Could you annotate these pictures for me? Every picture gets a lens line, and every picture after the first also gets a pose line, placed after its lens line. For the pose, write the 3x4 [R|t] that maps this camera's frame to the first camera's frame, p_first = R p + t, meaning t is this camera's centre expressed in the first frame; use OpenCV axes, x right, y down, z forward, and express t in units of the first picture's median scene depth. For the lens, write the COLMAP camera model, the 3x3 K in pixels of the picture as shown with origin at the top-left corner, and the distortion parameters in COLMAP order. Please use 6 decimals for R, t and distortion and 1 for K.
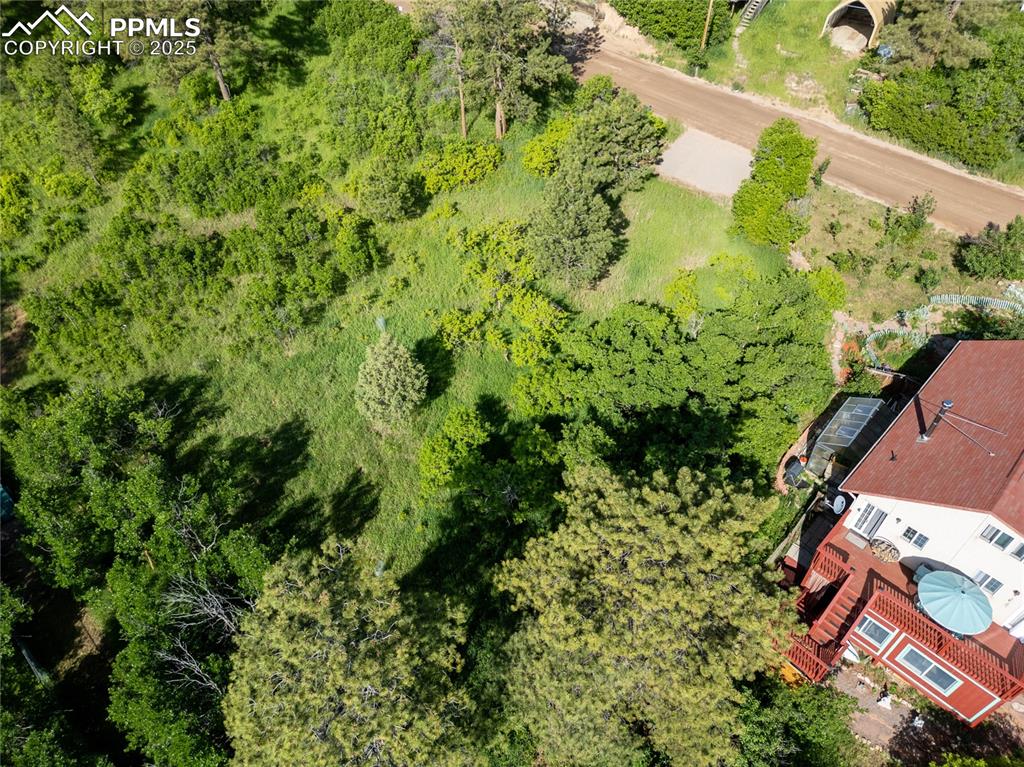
lens RADIAL K [[720.2, 0, 513.0], [0, 720.2, 383.7], [0, 0, 1]] dist [0.060239, -0.049405]
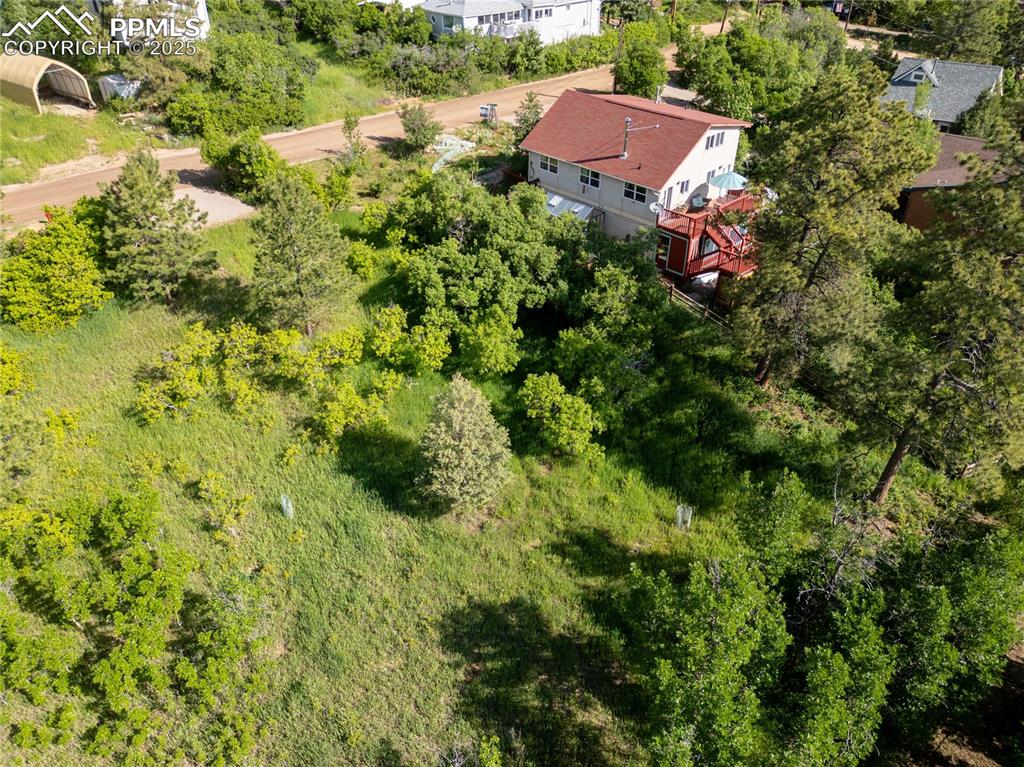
lens RADIAL K [[720.2, 0, 513.0], [0, 720.2, 383.7], [0, 0, 1]] dist [0.060239, -0.049405]
pose [[0.053179, -0.563153, 0.824640, -0.746507], [0.722362, 0.591869, 0.357609, -0.272670], [-0.689467, 0.576671, 0.438275, 0.597685]]
